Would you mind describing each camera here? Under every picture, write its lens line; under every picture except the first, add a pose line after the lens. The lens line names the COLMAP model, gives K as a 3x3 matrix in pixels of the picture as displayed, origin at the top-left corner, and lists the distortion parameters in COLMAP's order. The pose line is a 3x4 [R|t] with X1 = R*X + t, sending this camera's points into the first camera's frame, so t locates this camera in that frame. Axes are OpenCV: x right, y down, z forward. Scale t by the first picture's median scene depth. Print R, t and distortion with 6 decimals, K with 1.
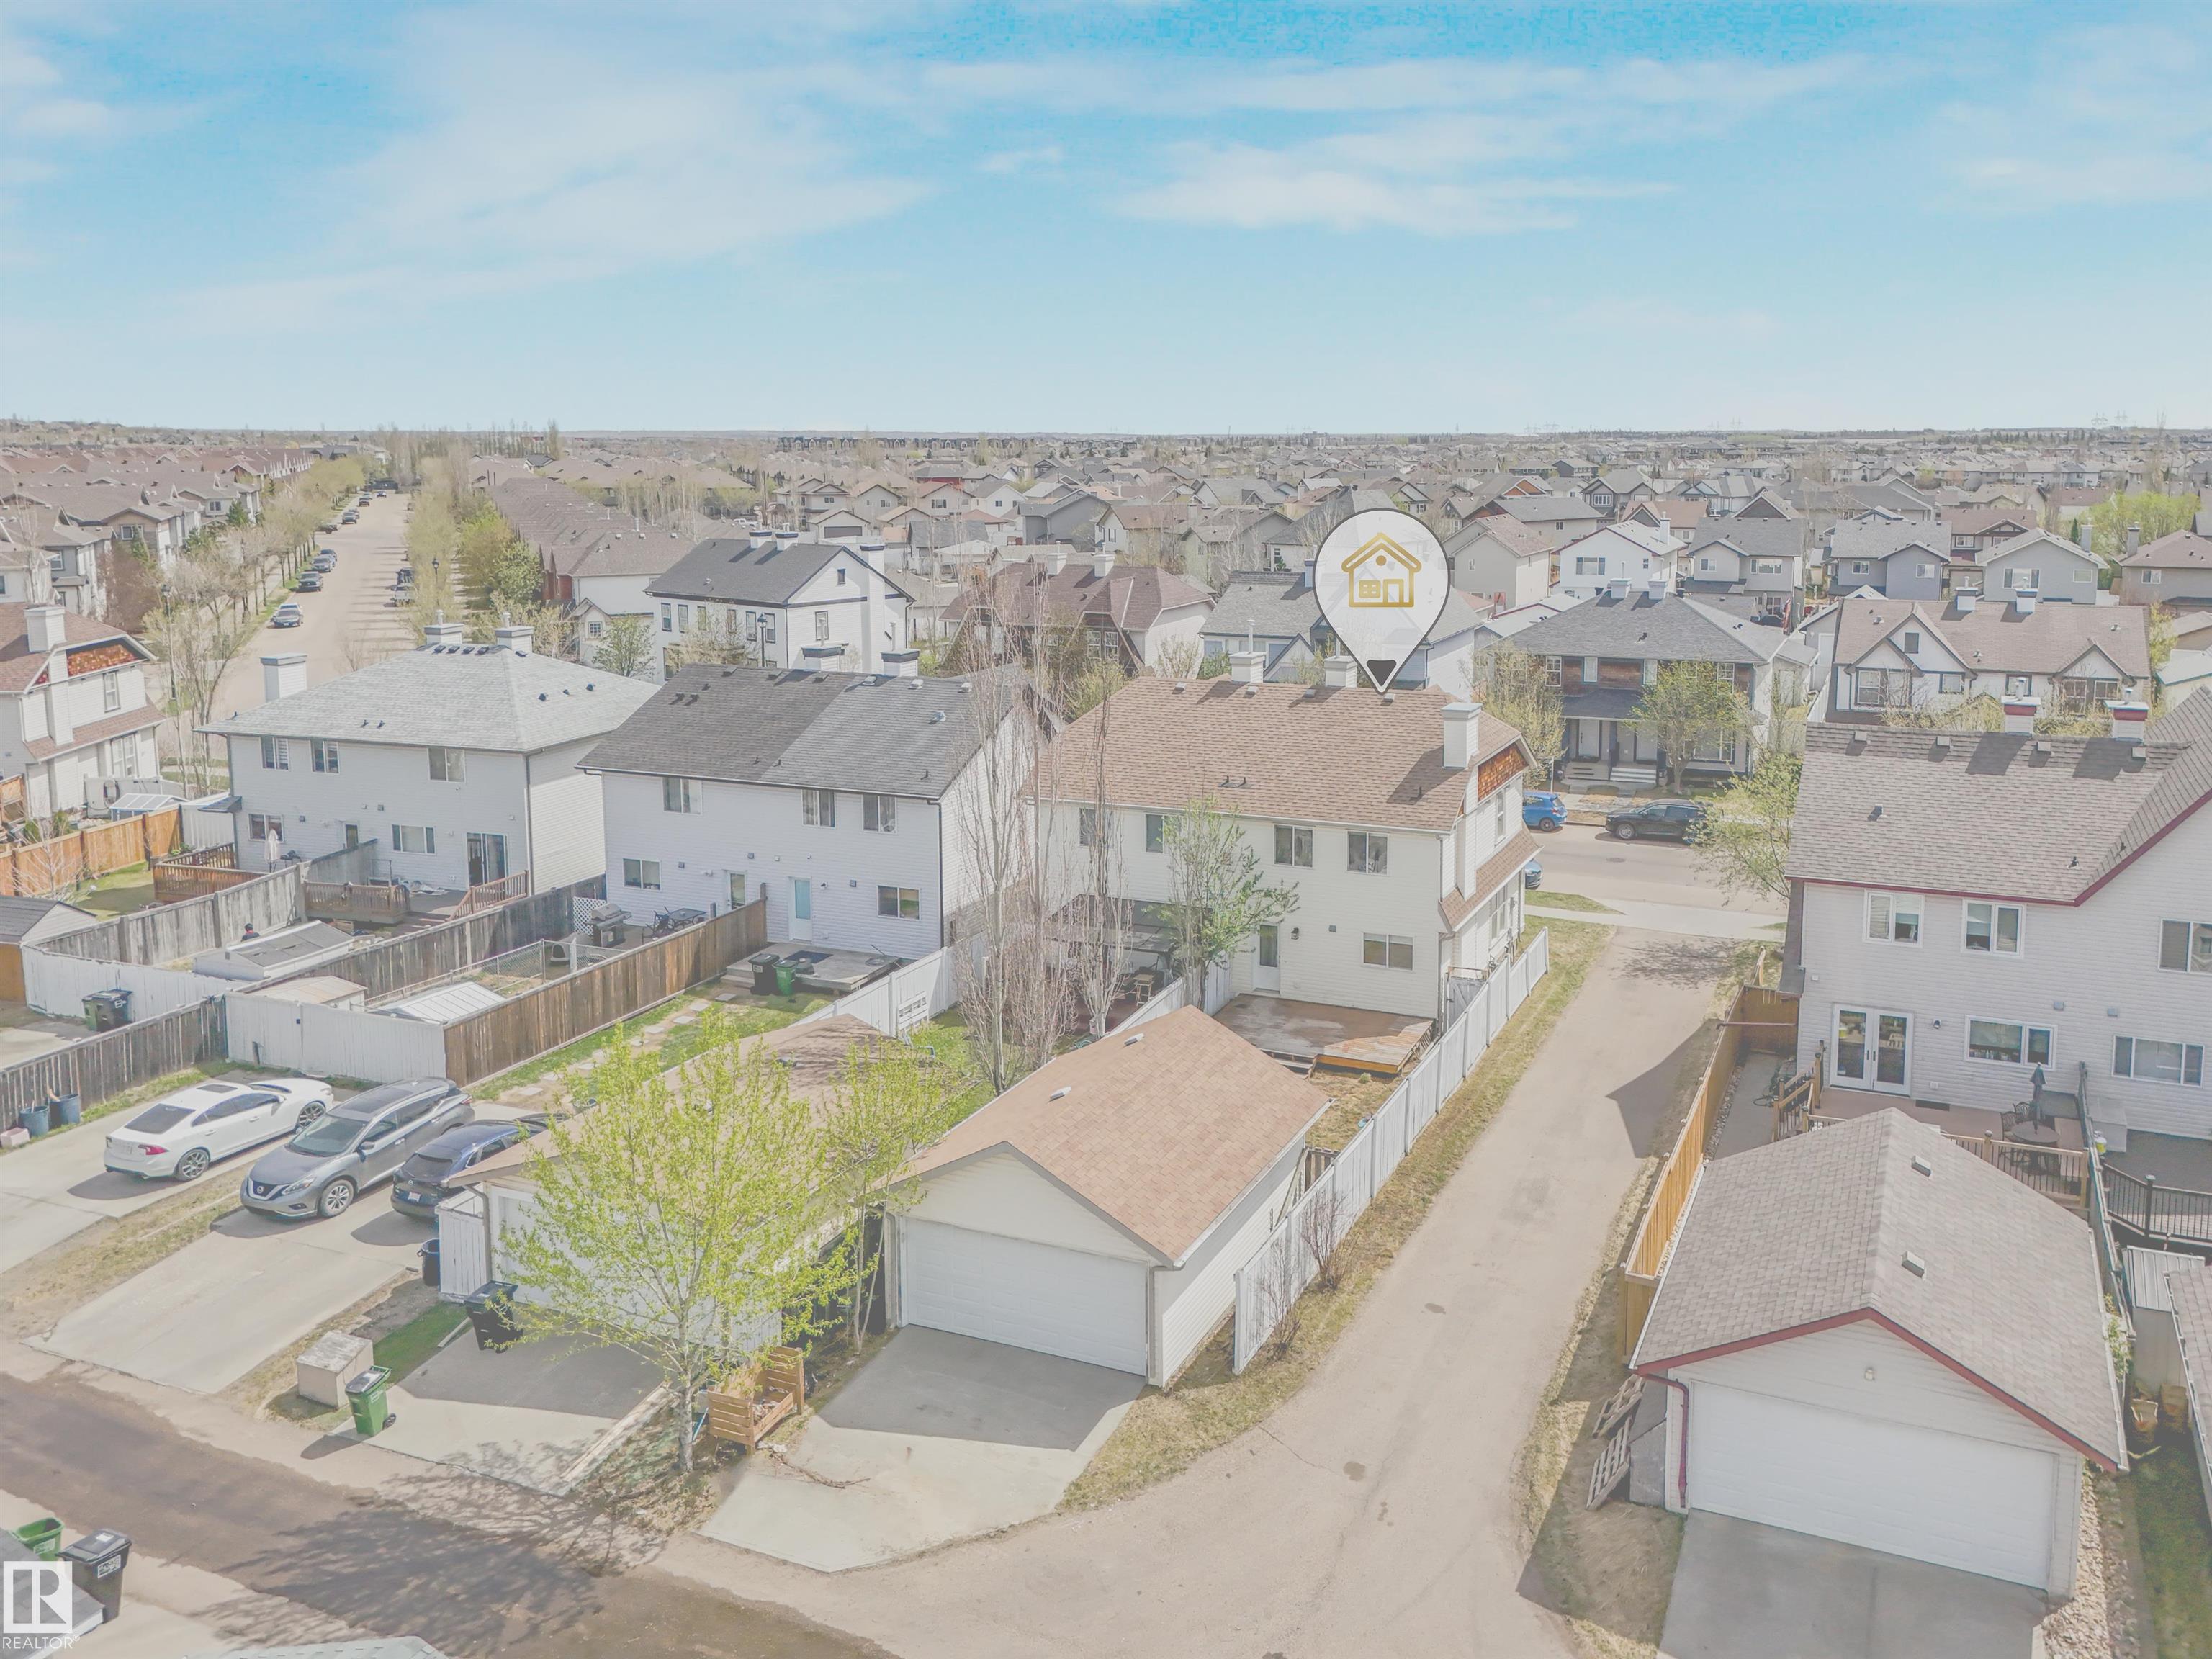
lens RADIAL K [[1747.6, 0, 1209.5], [0, 1747.6, 773.2], [0, 0, 1]] dist [0.122242, -0.202461]
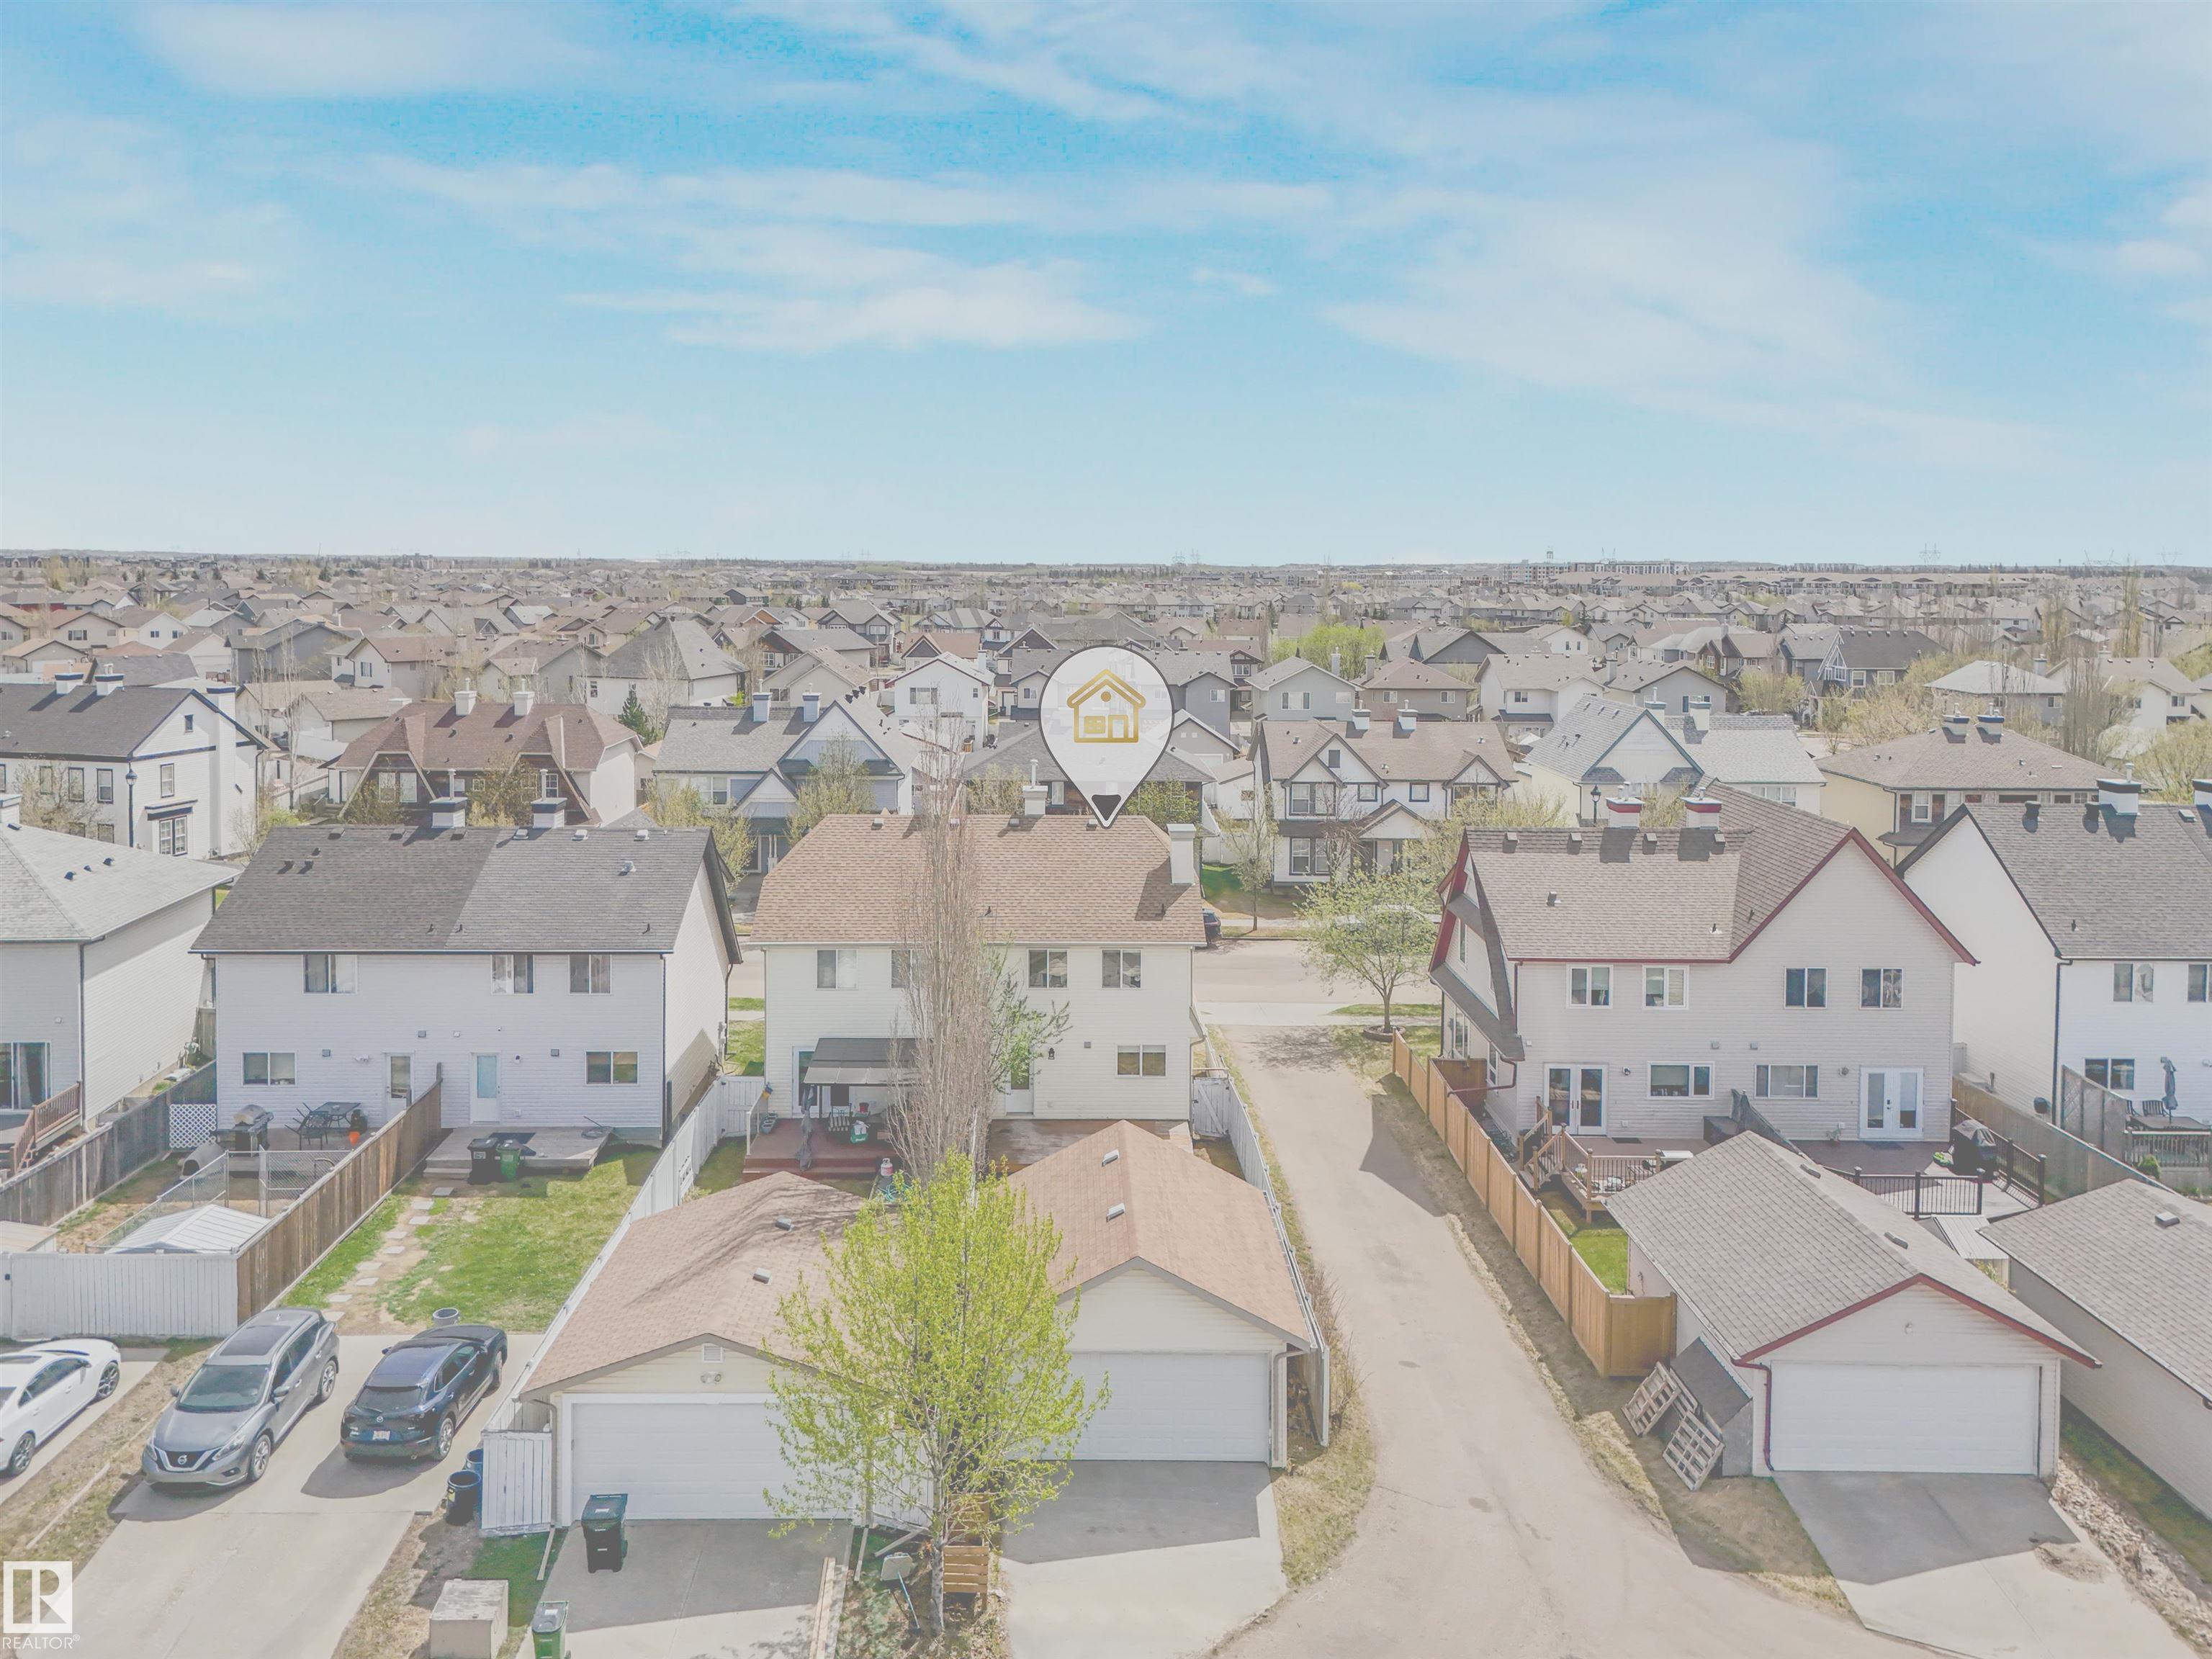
lens RADIAL K [[1791.1, 0, 1090.0], [0, 1791.1, 769.2], [0, 0, 1]] dist [0.124209, -0.169003]
pose [[0.917543, -0.036139, 0.395991, -0.345810], [0.065881, 0.995914, -0.061762, -0.009201], [-0.392141, 0.082758, 0.916175, -0.000445]]
